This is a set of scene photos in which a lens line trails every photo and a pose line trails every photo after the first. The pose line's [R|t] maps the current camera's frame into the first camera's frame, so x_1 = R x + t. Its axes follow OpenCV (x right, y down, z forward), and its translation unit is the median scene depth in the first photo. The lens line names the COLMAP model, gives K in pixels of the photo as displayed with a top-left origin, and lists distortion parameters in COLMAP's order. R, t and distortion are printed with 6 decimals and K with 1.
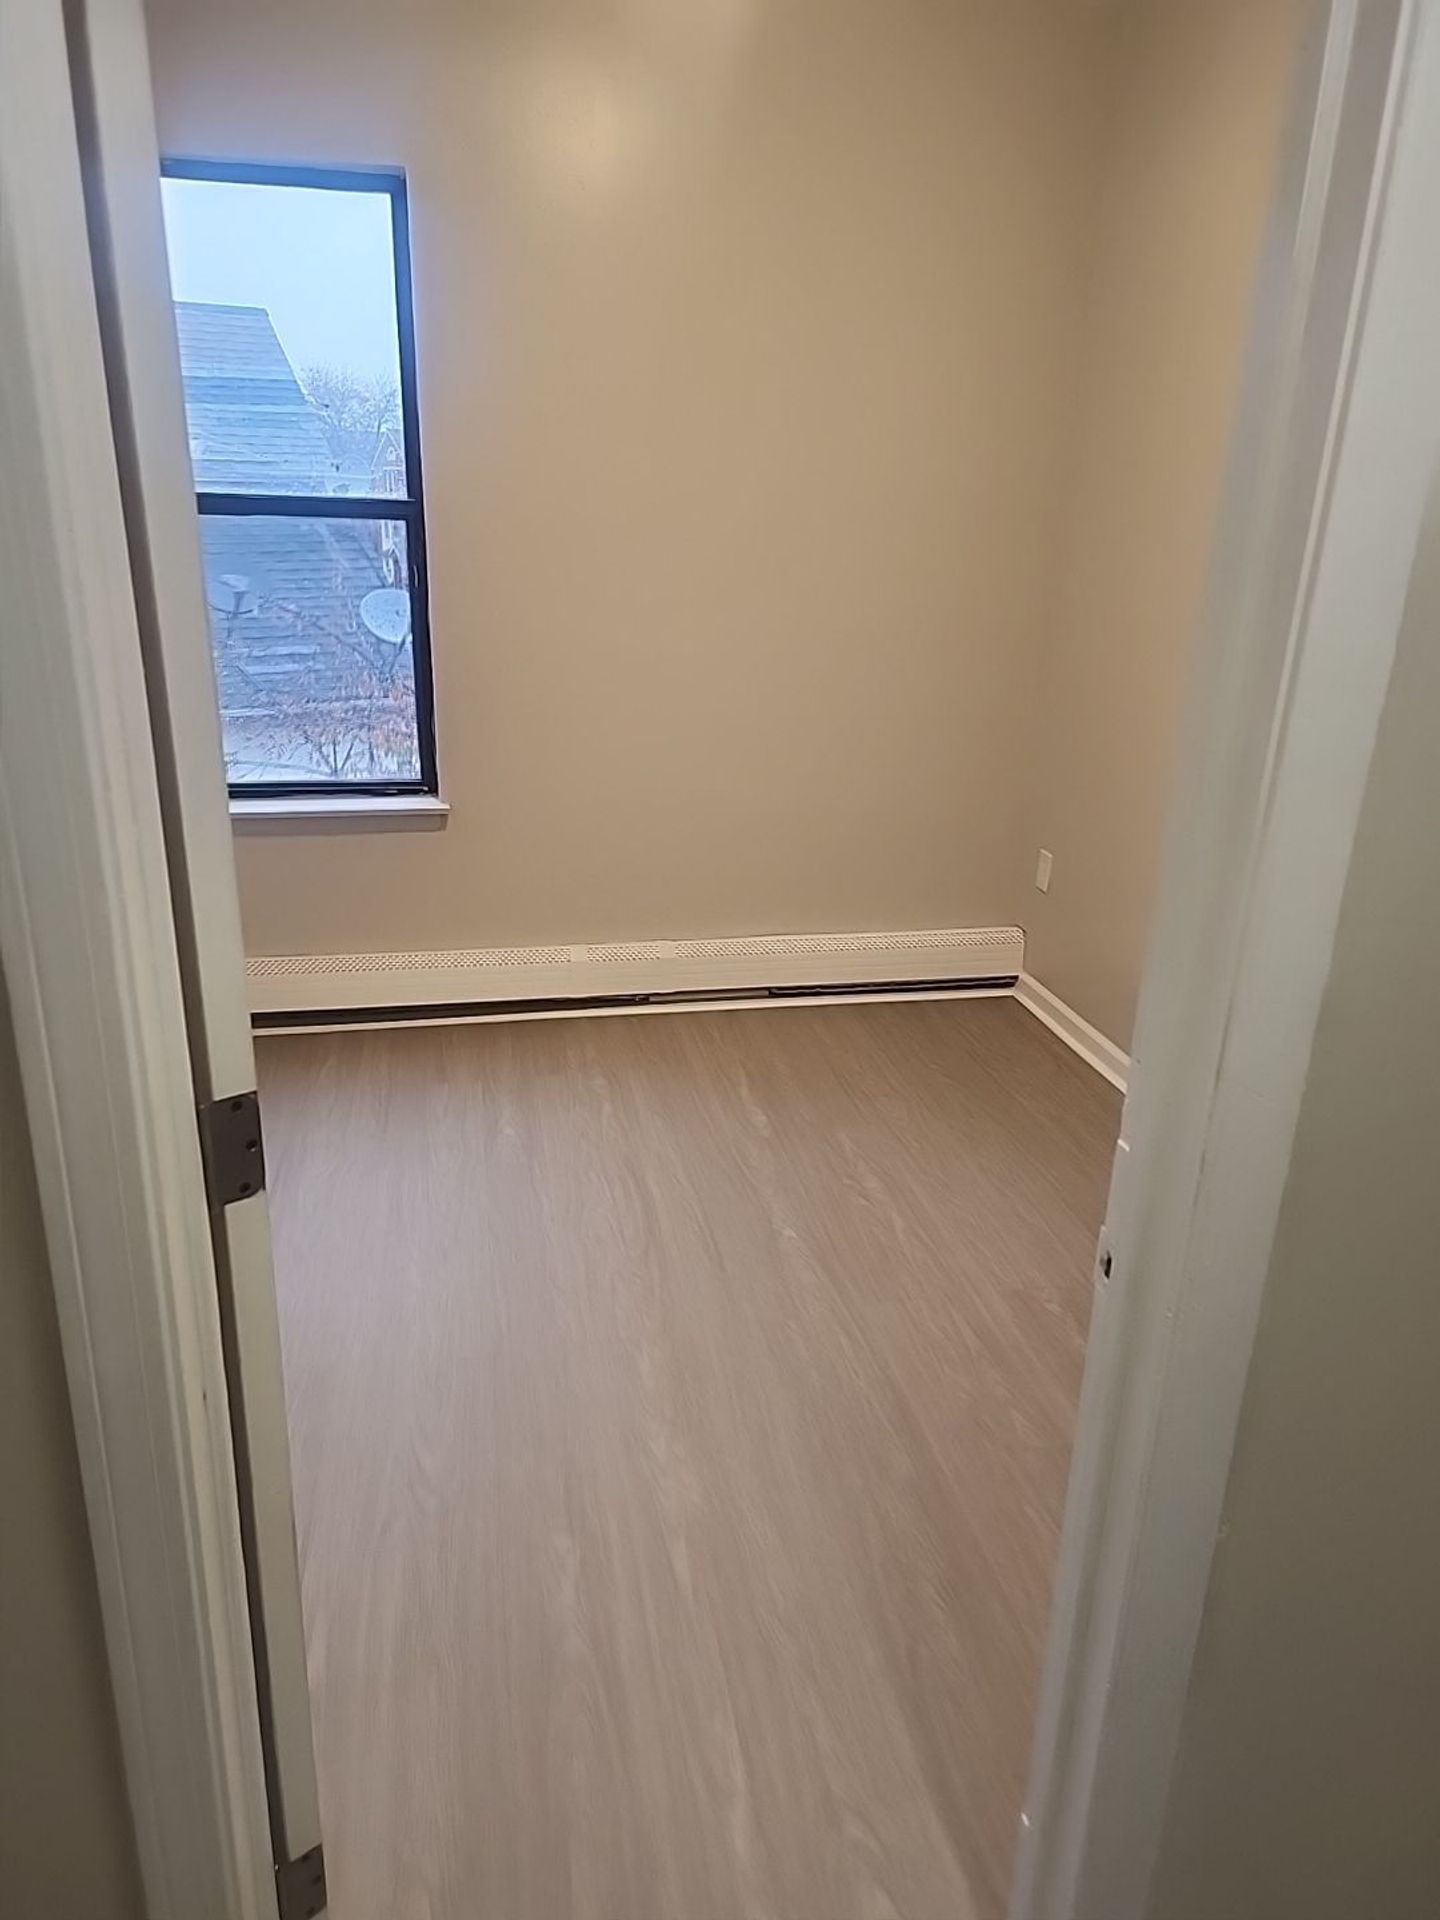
lens RADIAL K [[1296.6, 0, 720.0], [0, 1296.6, 960.0], [0, 0, 1]] dist [0.077996, -0.072566]
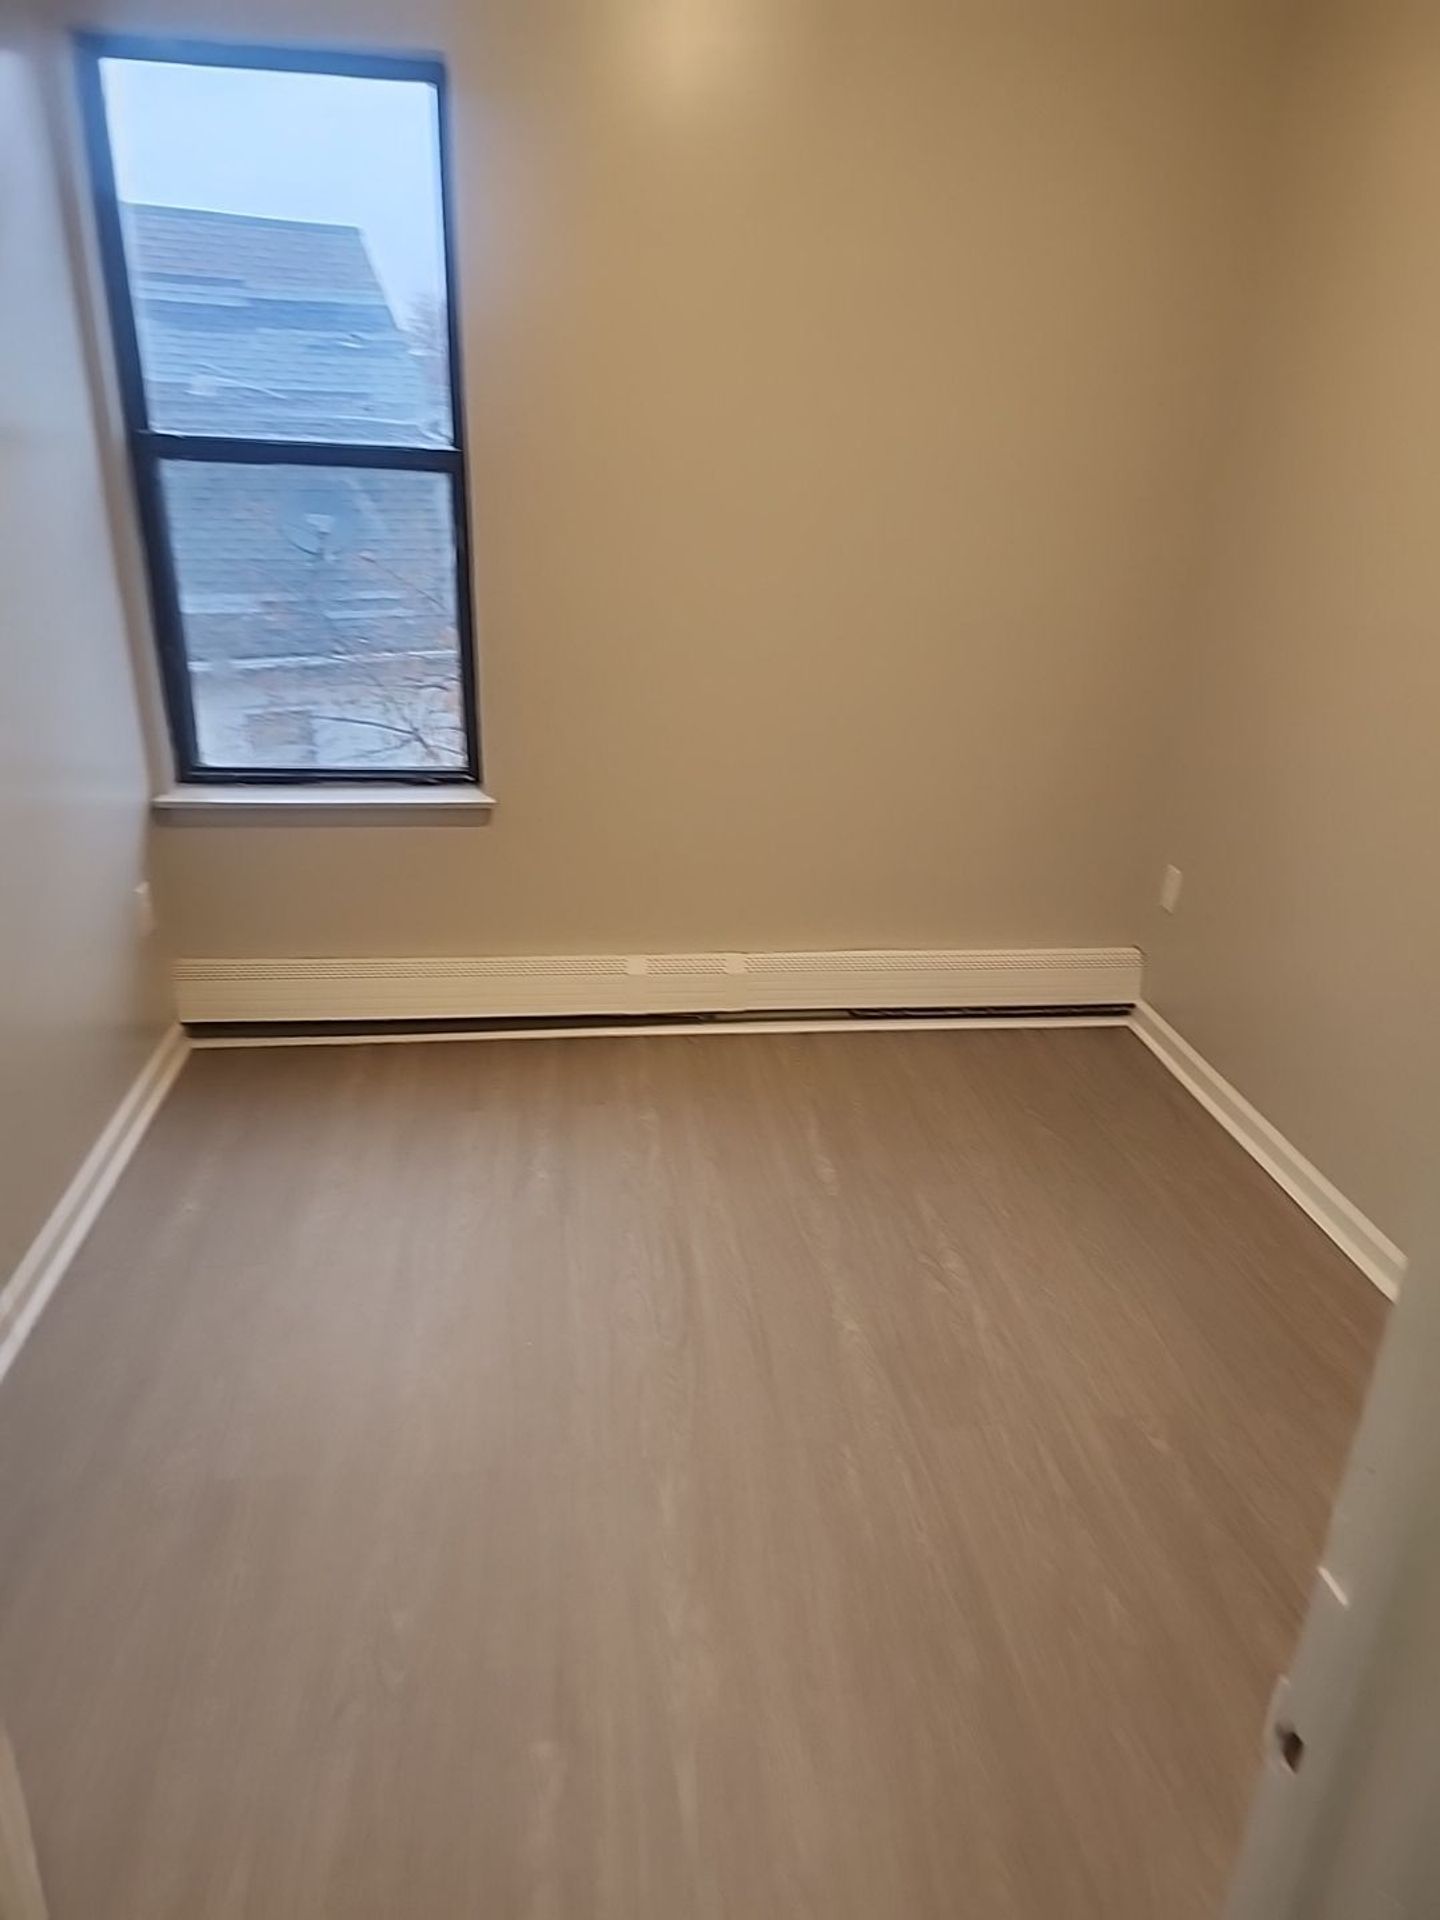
lens RADIAL K [[1262.8, 0, 734.4], [0, 1262.8, 952.3], [0, 0, 1]] dist [0.079312, -0.068352]
pose [[0.996430, 0.047734, -0.069629, 0.020662], [-0.044298, 0.997762, 0.050078, -0.067342], [0.071864, -0.046815, 0.996315, 0.150845]]
